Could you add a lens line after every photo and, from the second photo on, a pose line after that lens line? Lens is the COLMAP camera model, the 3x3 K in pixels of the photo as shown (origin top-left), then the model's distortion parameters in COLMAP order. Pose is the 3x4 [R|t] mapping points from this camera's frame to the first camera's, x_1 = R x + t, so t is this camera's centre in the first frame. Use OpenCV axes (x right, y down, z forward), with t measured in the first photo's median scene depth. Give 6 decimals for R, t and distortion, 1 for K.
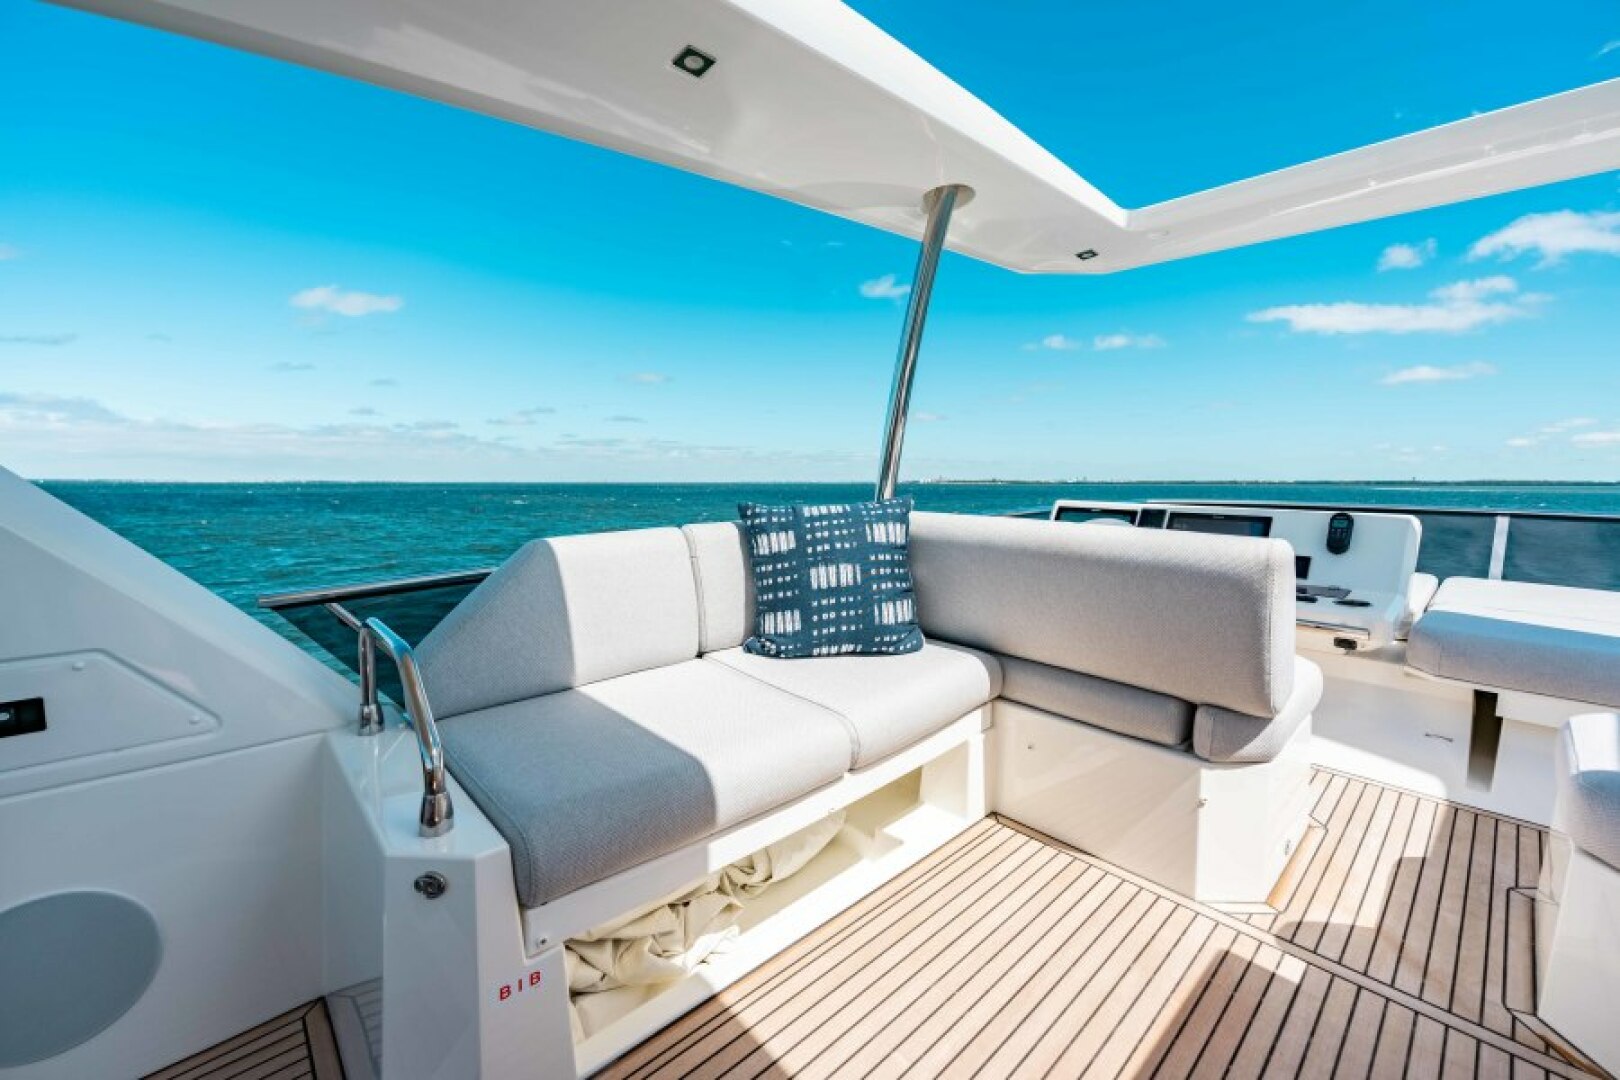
lens RADIAL K [[668.6, 0, 795.8], [0, 668.6, 542.5], [0, 0, 1]] dist [0.006877, -0.002078]
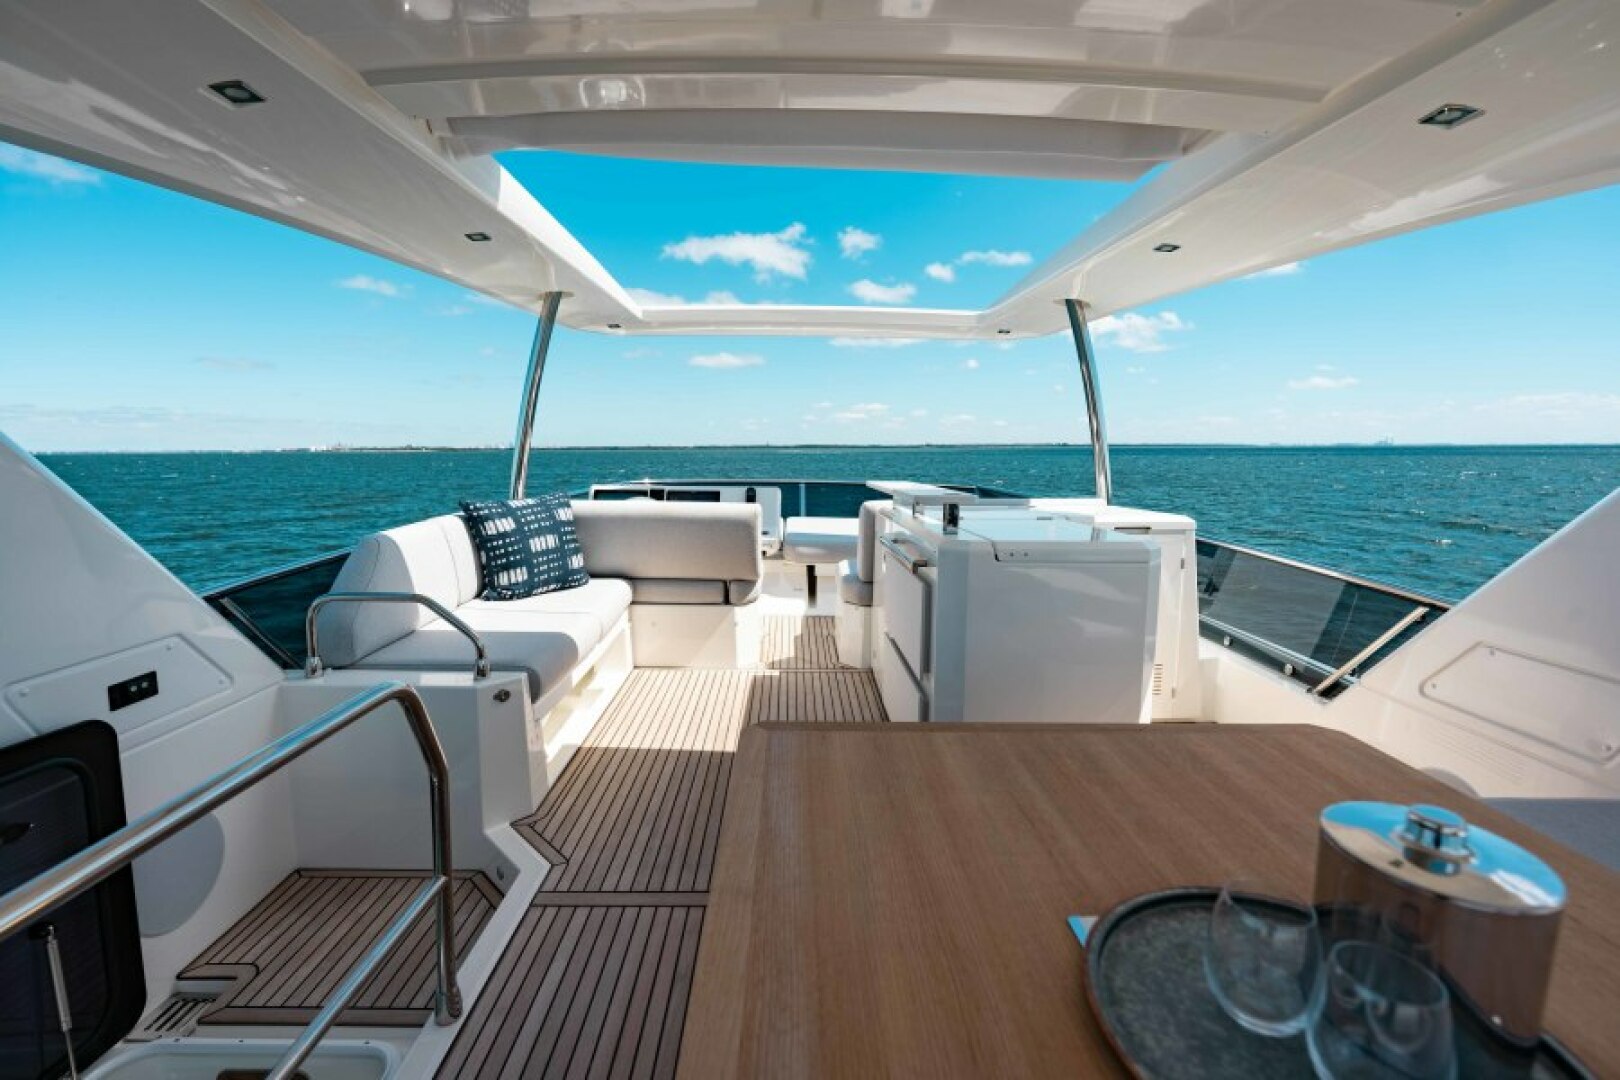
lens RADIAL K [[721.6, 0, 805.1], [0, 721.6, 551.6], [0, 0, 1]] dist [-0.003368, 0.000972]
pose [[0.667757, -0.111967, 0.735911, -0.806935], [0.077333, 0.993708, 0.081019, -0.021840], [-0.740352, 0.002809, 0.672214, -0.644805]]
